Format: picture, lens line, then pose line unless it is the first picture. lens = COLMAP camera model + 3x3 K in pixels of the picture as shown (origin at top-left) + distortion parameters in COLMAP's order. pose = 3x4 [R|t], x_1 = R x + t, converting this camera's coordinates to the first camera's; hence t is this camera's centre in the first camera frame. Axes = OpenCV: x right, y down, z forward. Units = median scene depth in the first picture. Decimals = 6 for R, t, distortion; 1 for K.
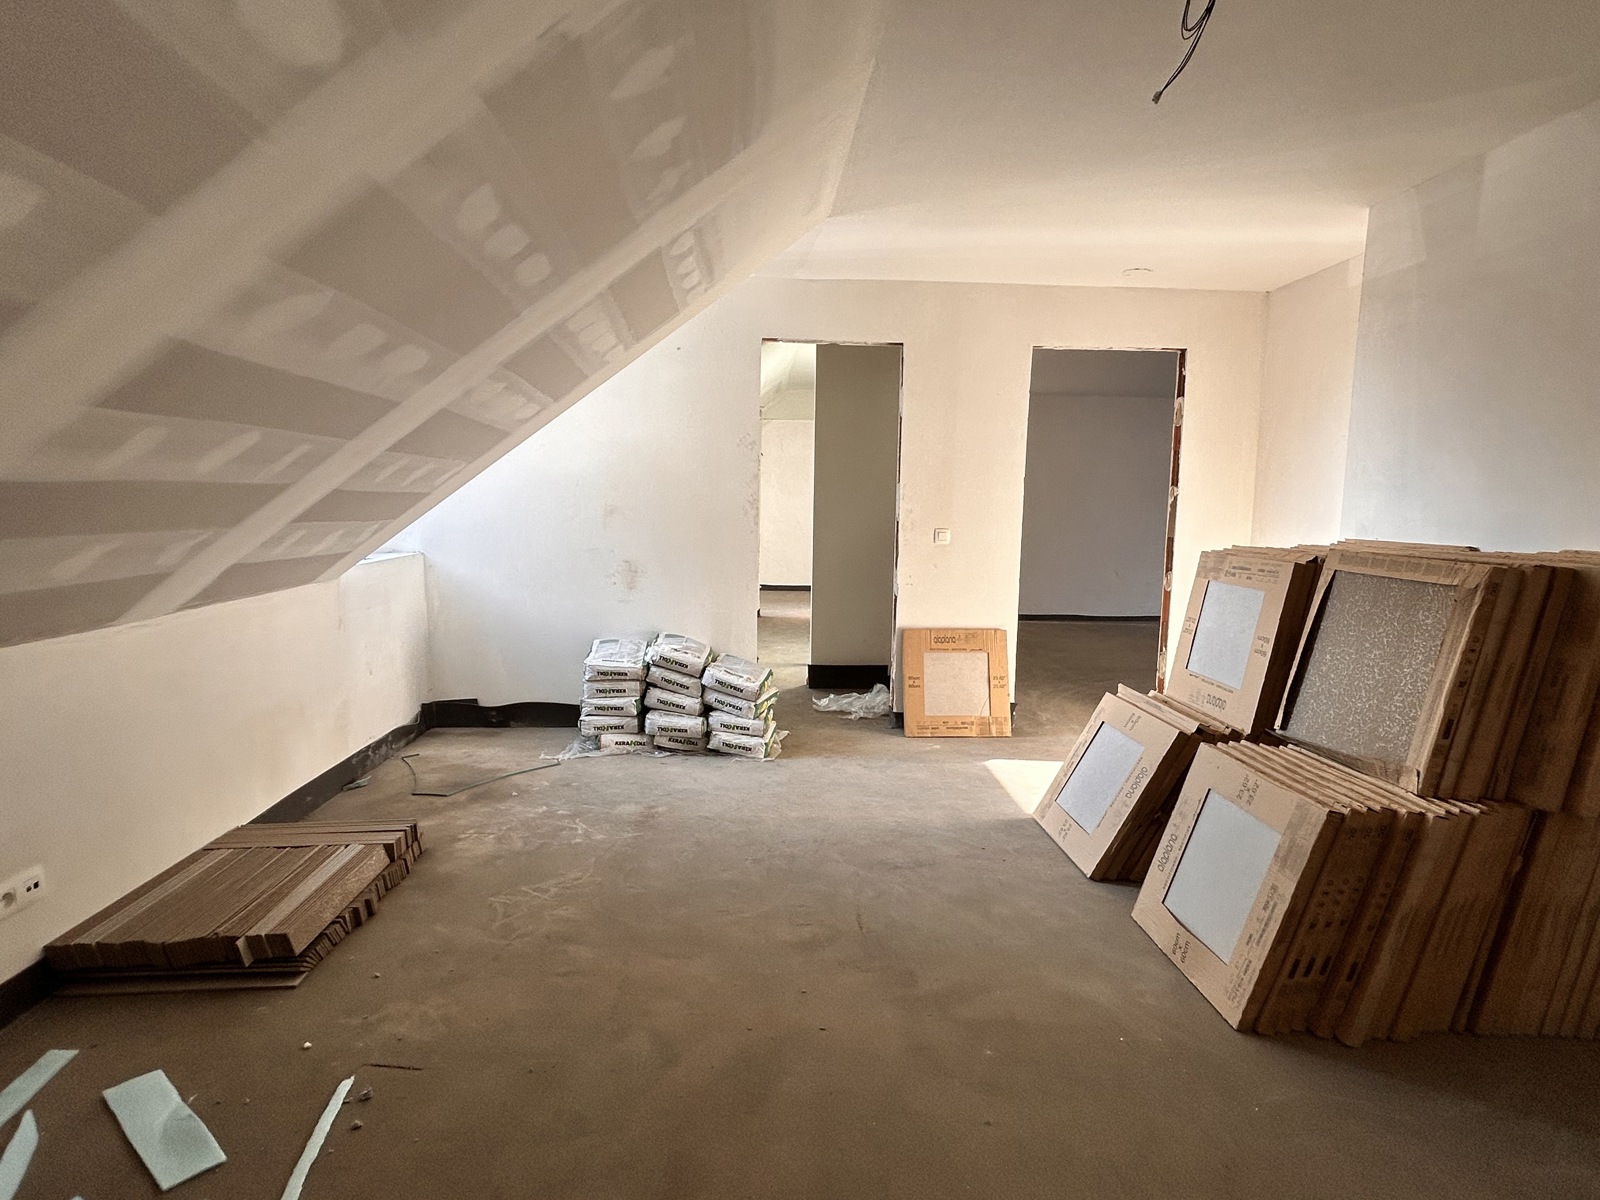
lens RADIAL K [[820.7, 0, 800.0], [0, 820.7, 600.0], [0, 0, 1]] dist [-0.000439, -0.000082]
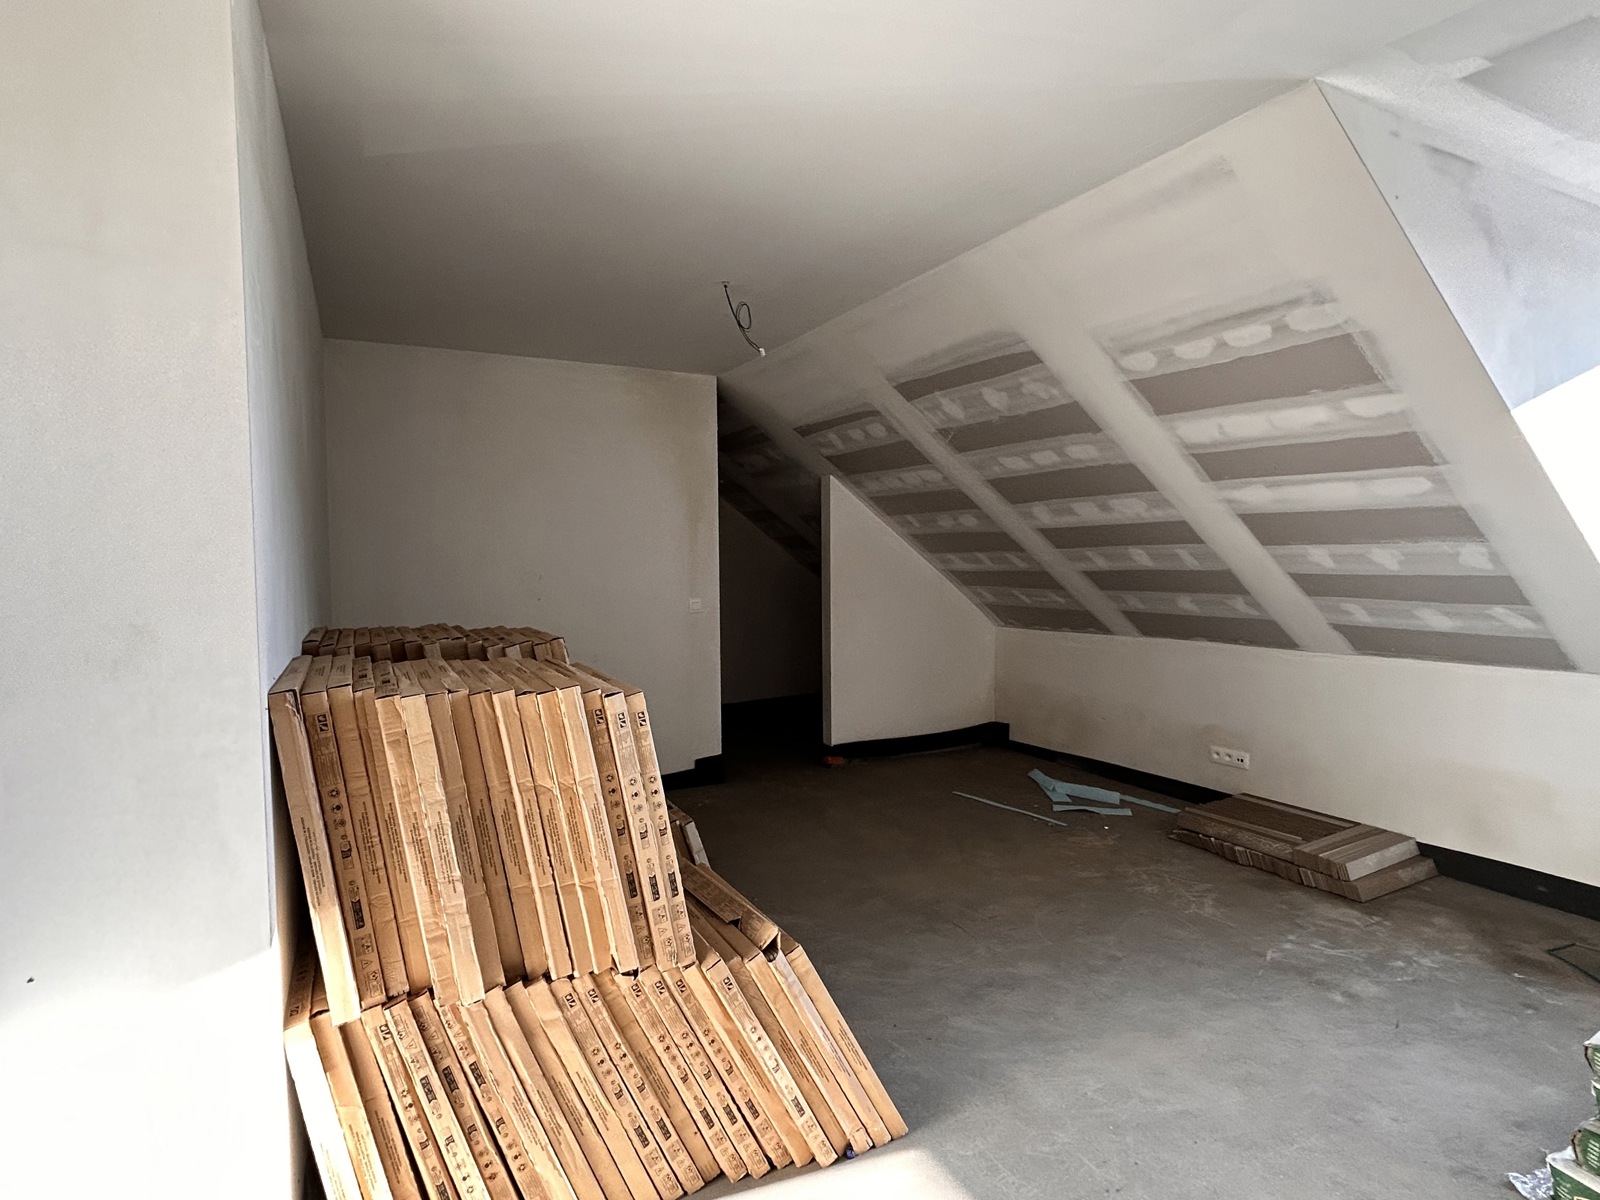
lens RADIAL K [[820.7, 0, 800.0], [0, 820.7, 600.0], [0, 0, 1]] dist [-0.000439, -0.000082]
pose [[-0.910054, 0.012453, -0.414303, 0.617539], [-0.053565, 0.987633, 0.147347, -0.196815], [0.411014, 0.156286, -0.898132, 1.512198]]
